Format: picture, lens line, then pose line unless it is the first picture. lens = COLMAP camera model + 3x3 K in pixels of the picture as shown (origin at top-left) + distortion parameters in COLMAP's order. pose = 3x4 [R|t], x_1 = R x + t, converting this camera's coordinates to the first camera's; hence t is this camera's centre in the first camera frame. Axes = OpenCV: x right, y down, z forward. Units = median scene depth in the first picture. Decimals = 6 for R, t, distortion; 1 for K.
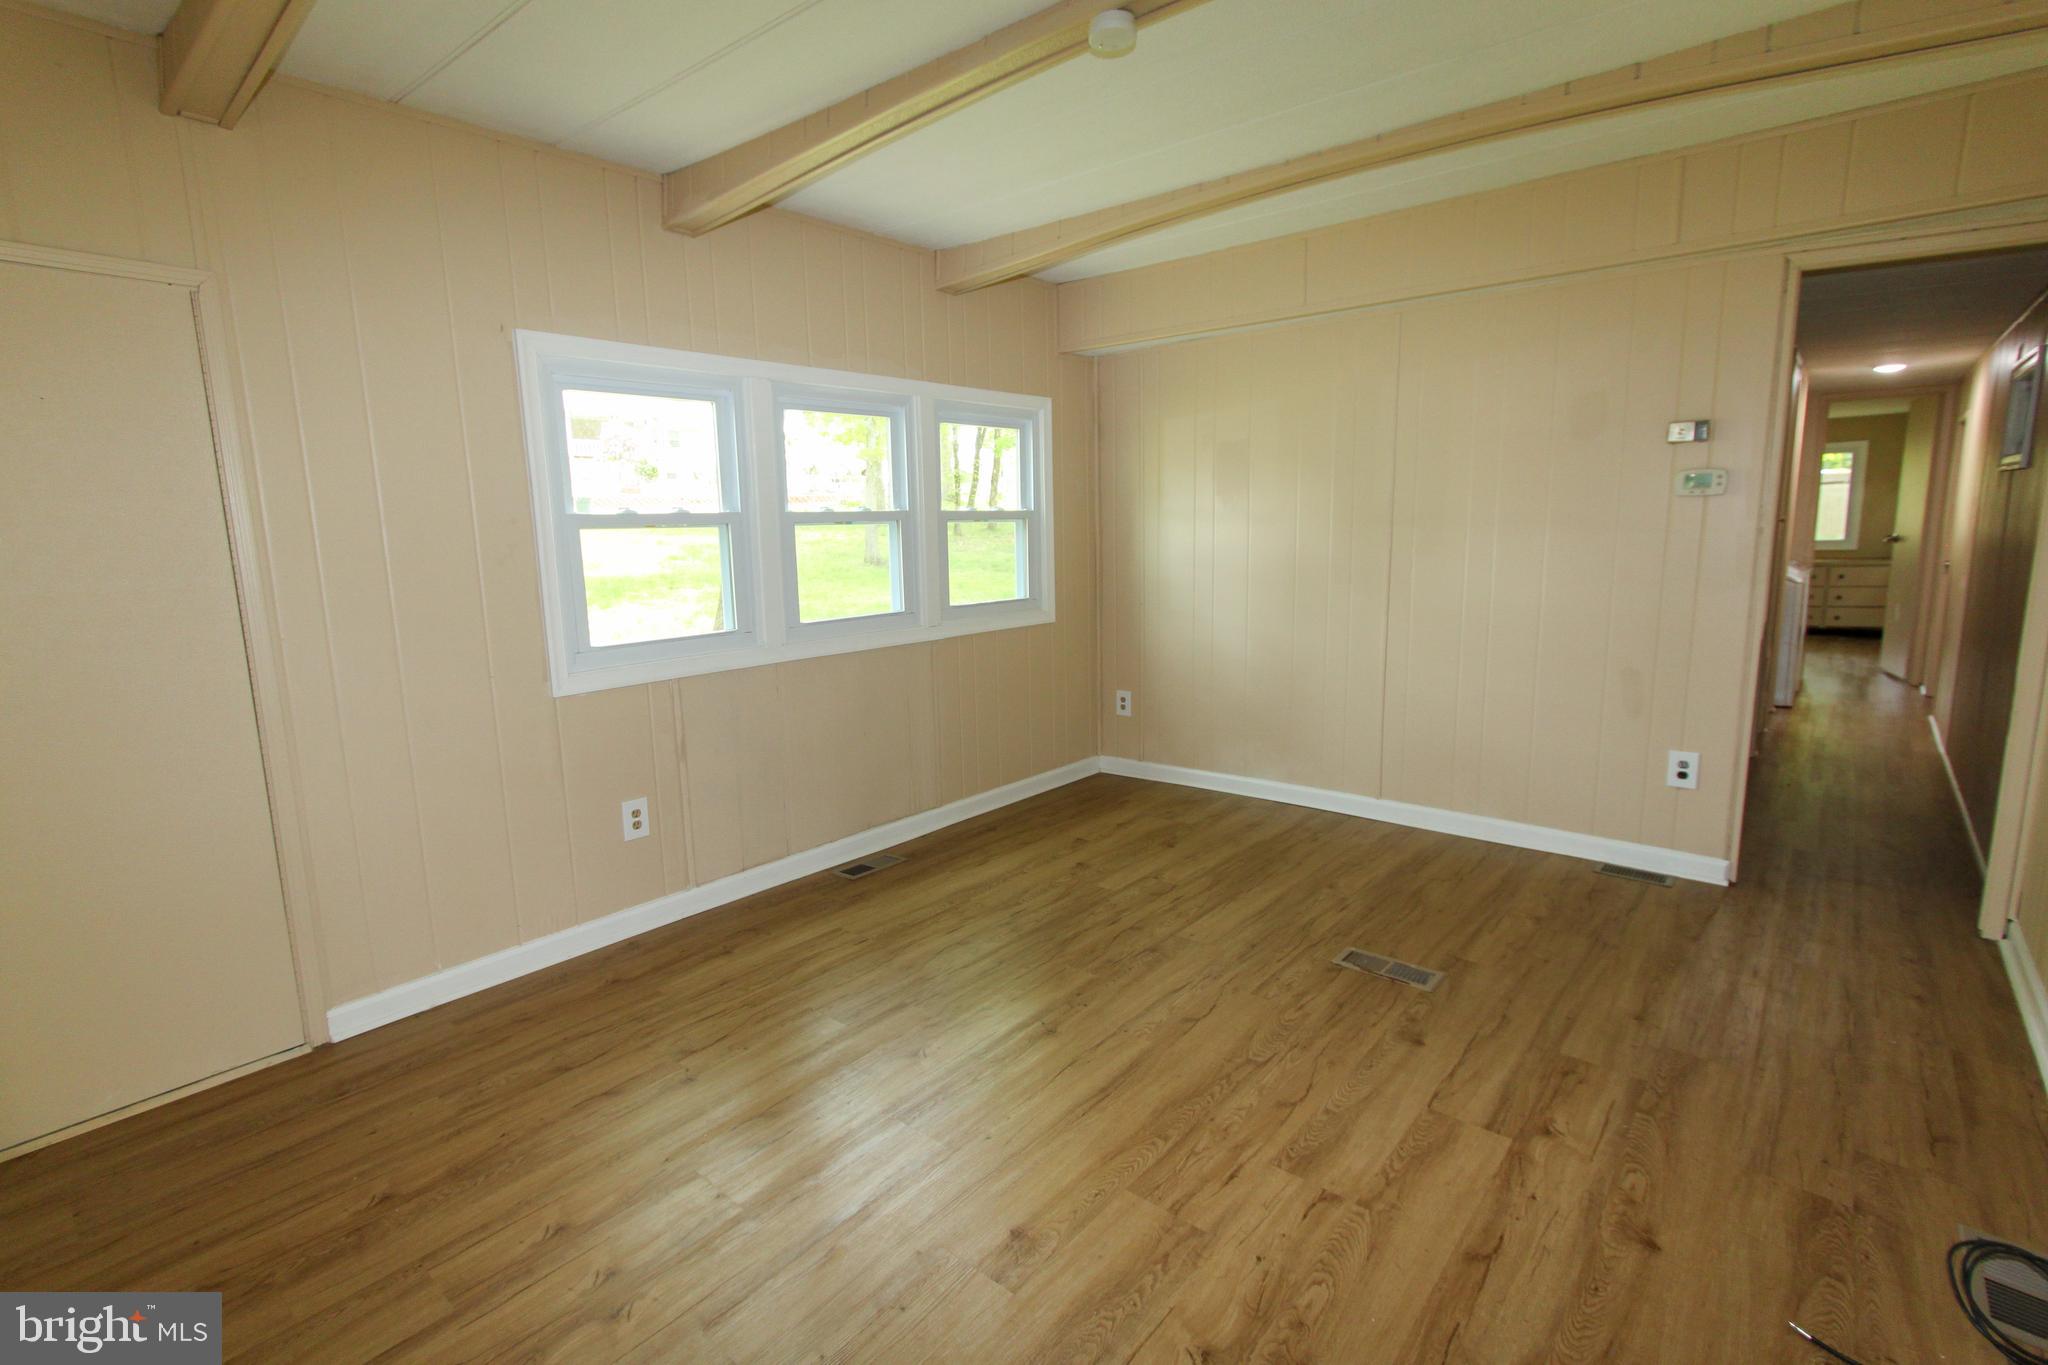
lens RADIAL K [[961.3, 0, 1001.7], [0, 961.3, 679.7], [0, 0, 1]] dist [-0.001206, -0.000155]
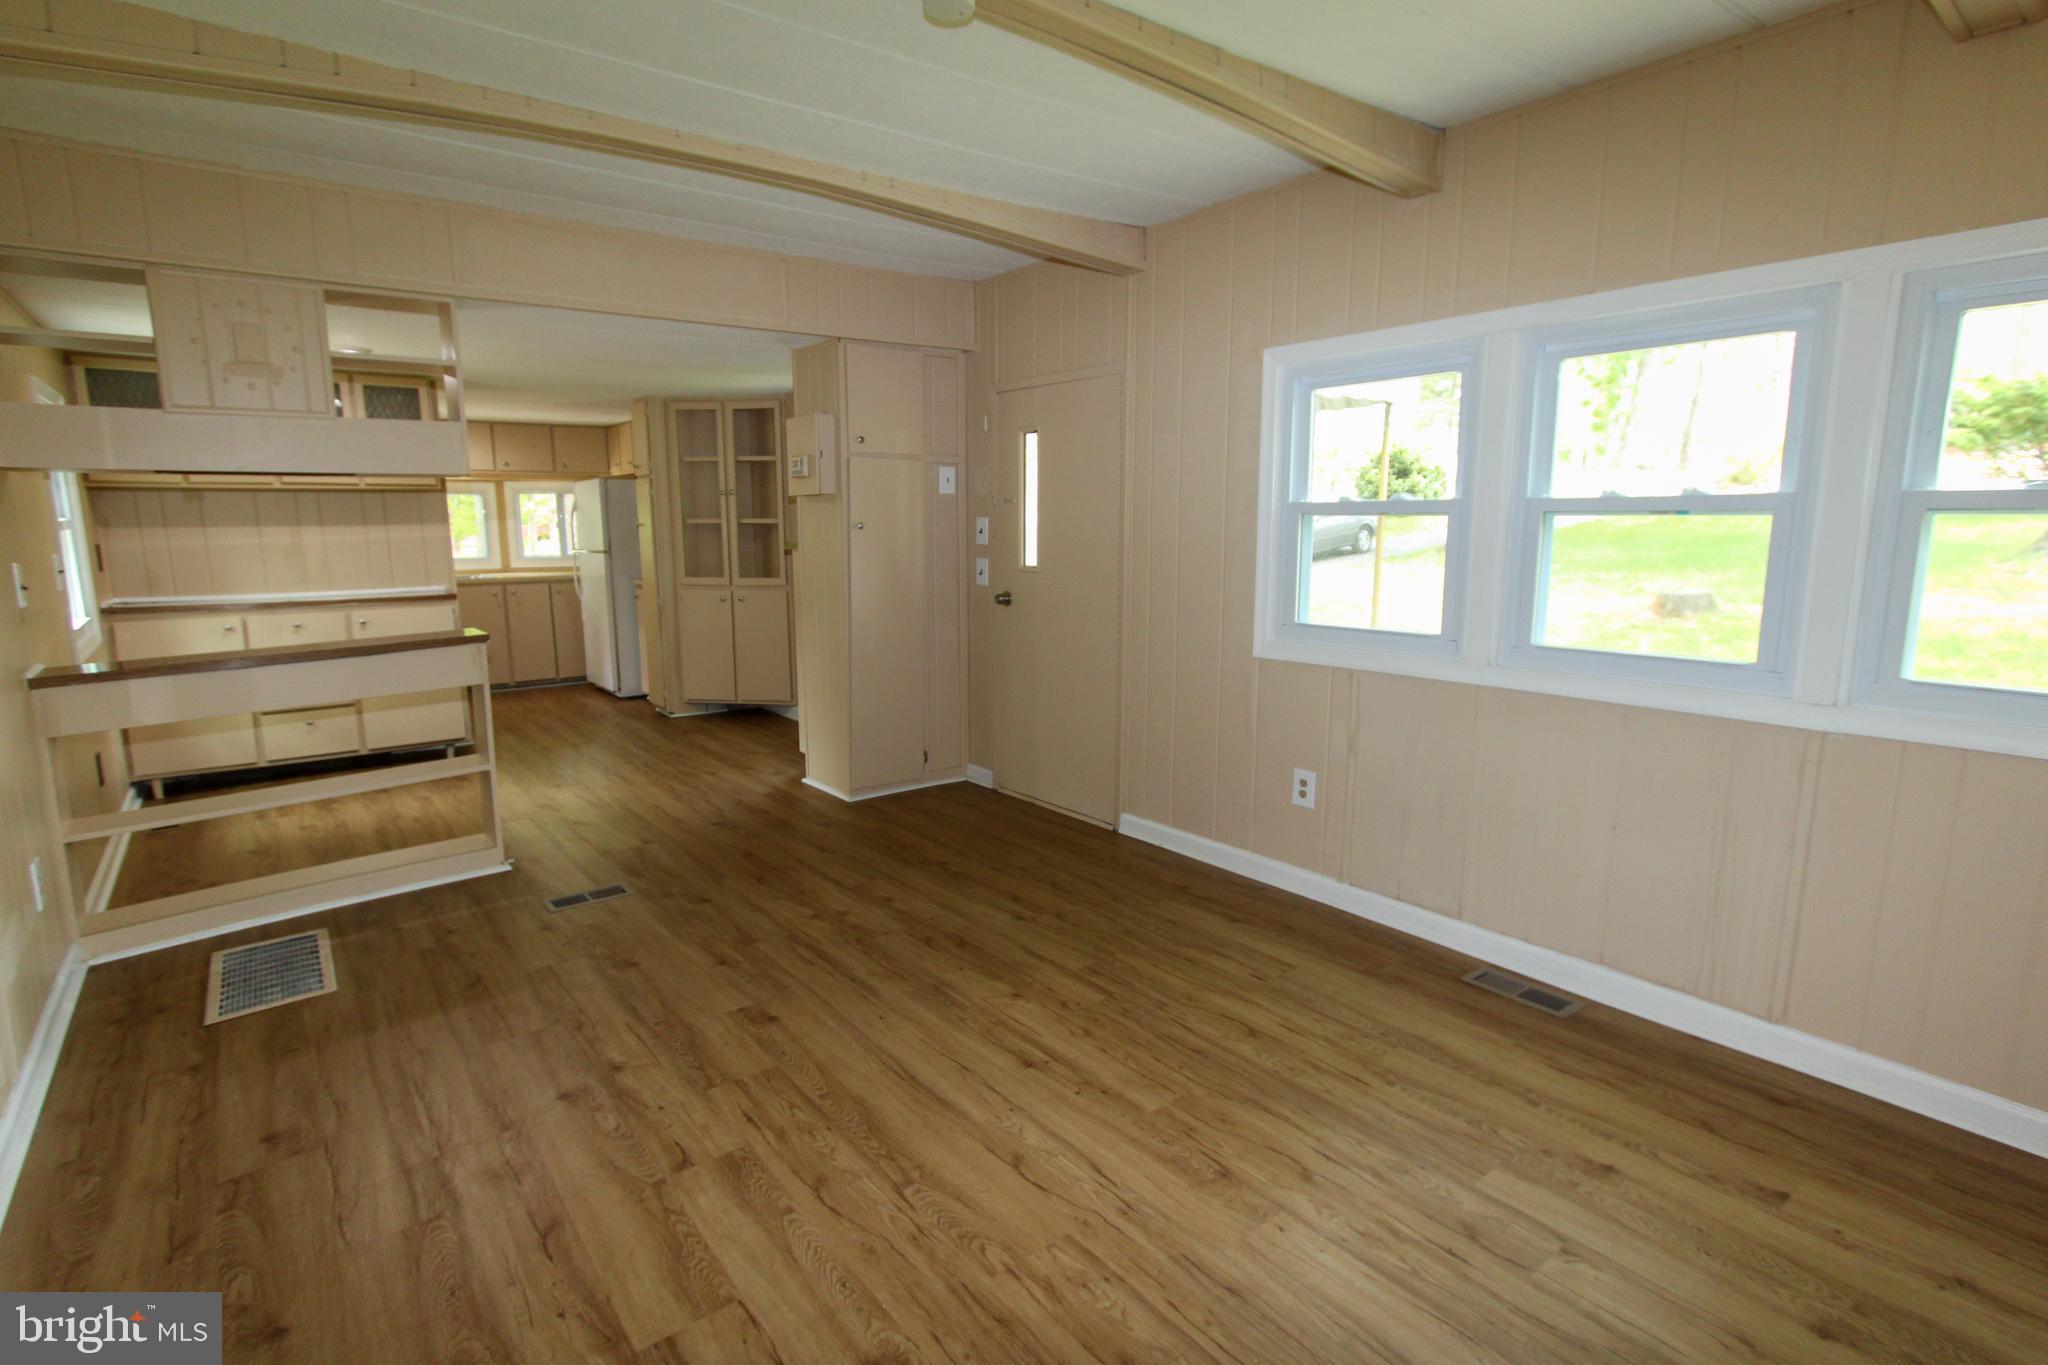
lens RADIAL K [[991.1, 0, 1010.6], [0, 991.1, 681.3], [0, 0, 1]] dist [-0.006815, 0.000184]
pose [[-0.194641, 0.181753, -0.963888, 0.849820], [-0.147886, 0.966012, 0.212017, -0.182816], [0.969662, 0.183812, -0.161146, 0.989158]]
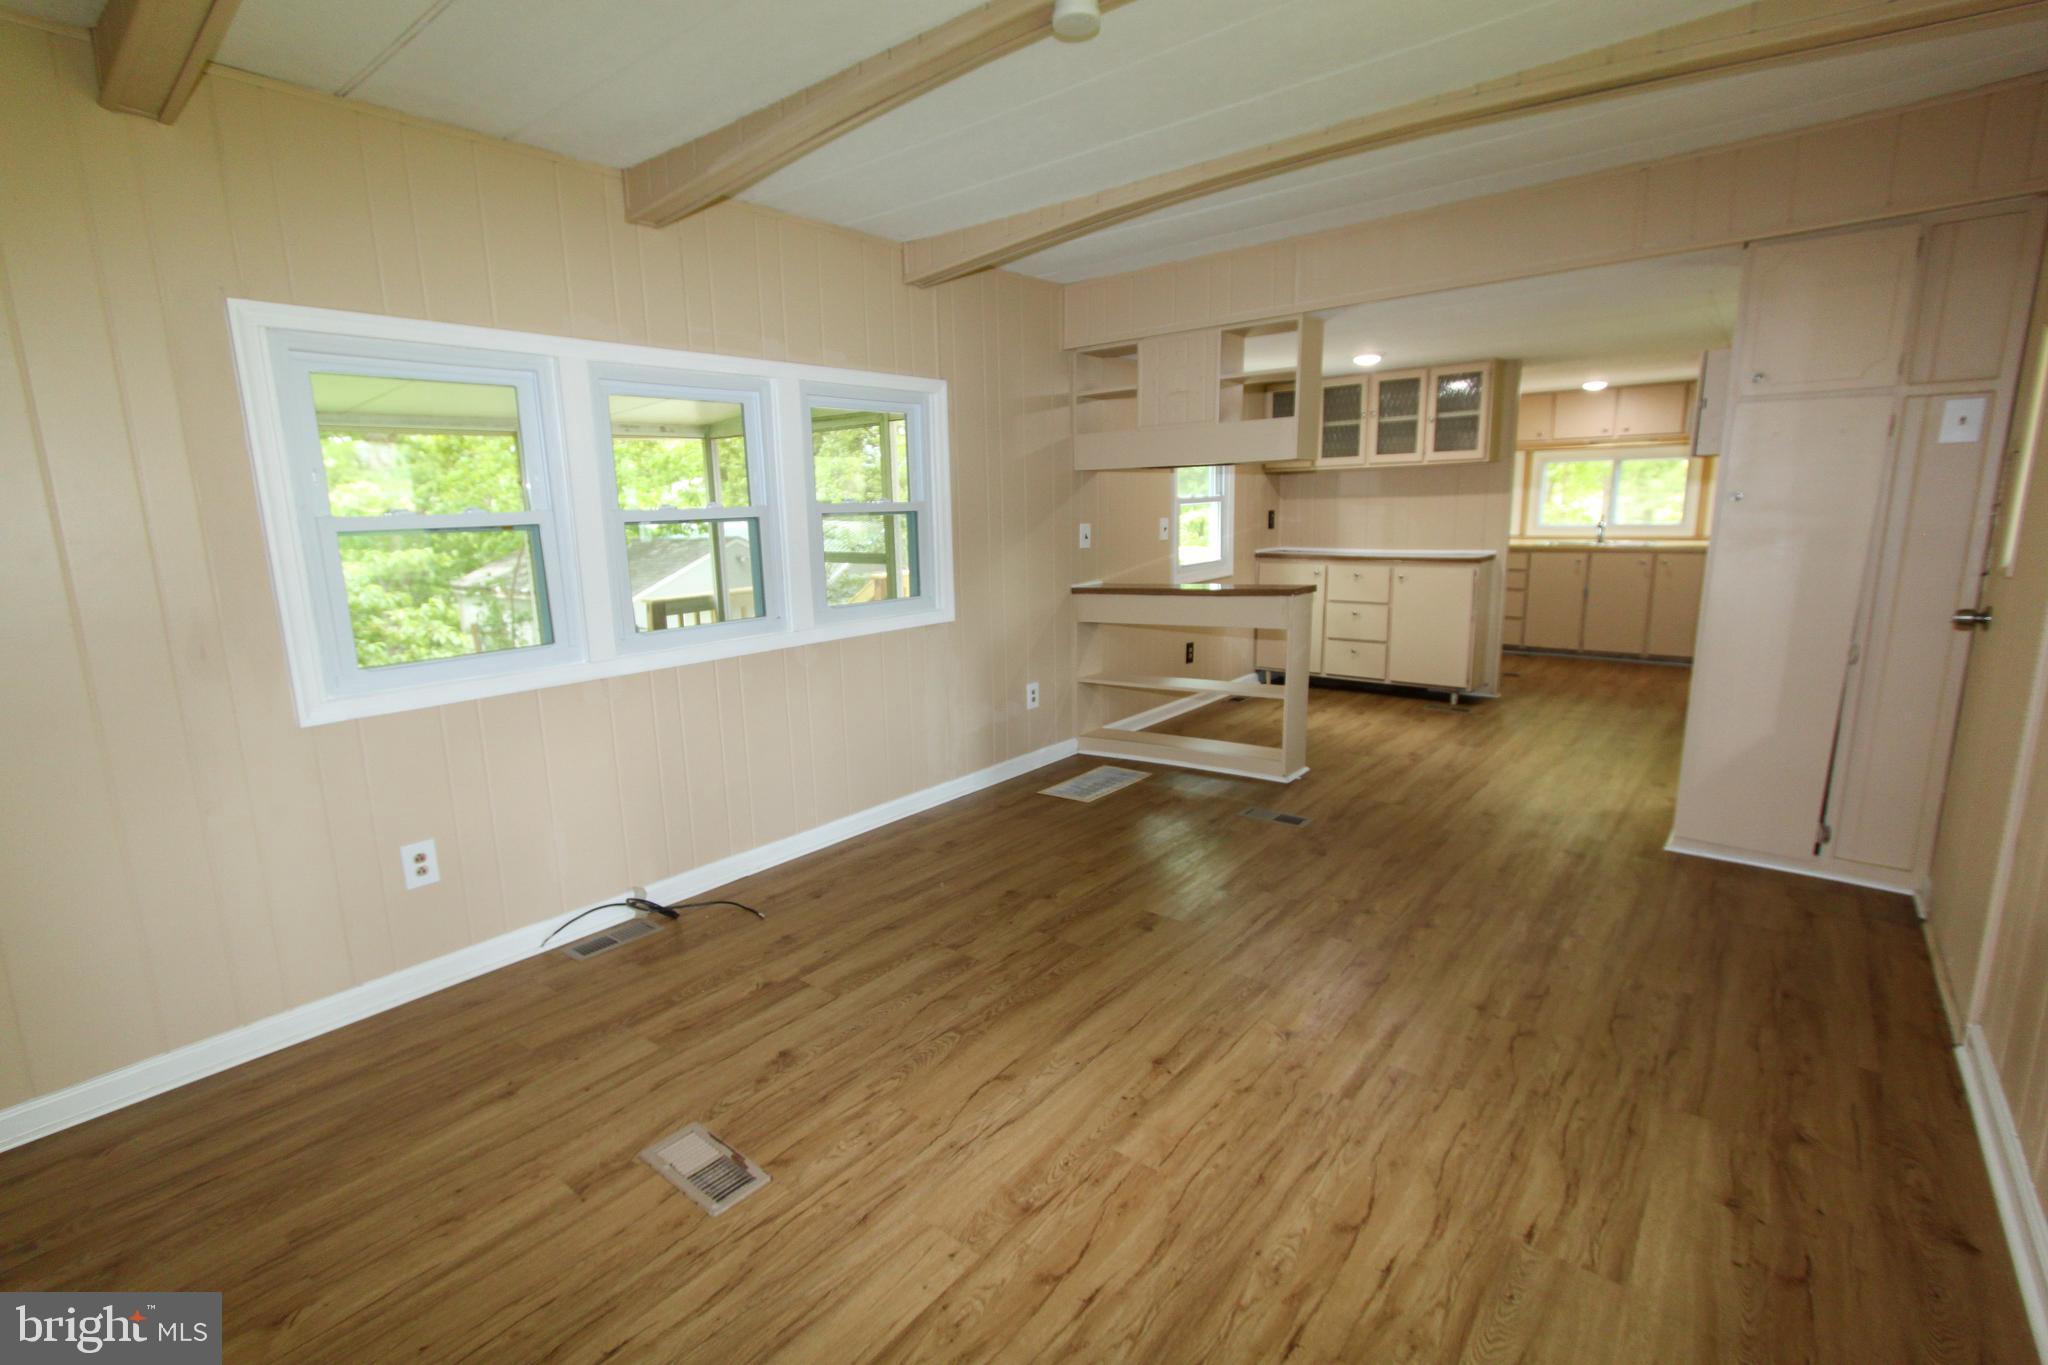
lens RADIAL K [[928.4, 0, 1004.1], [0, 928.4, 685.3], [0, 0, 1]] dist [0.000051, 0.001030]
pose [[-0.998592, 0.052040, -0.010306, 0.174946], [0.045232, 0.936710, 0.347173, -0.268223], [0.027721, 0.346218, -0.937744, 1.579584]]
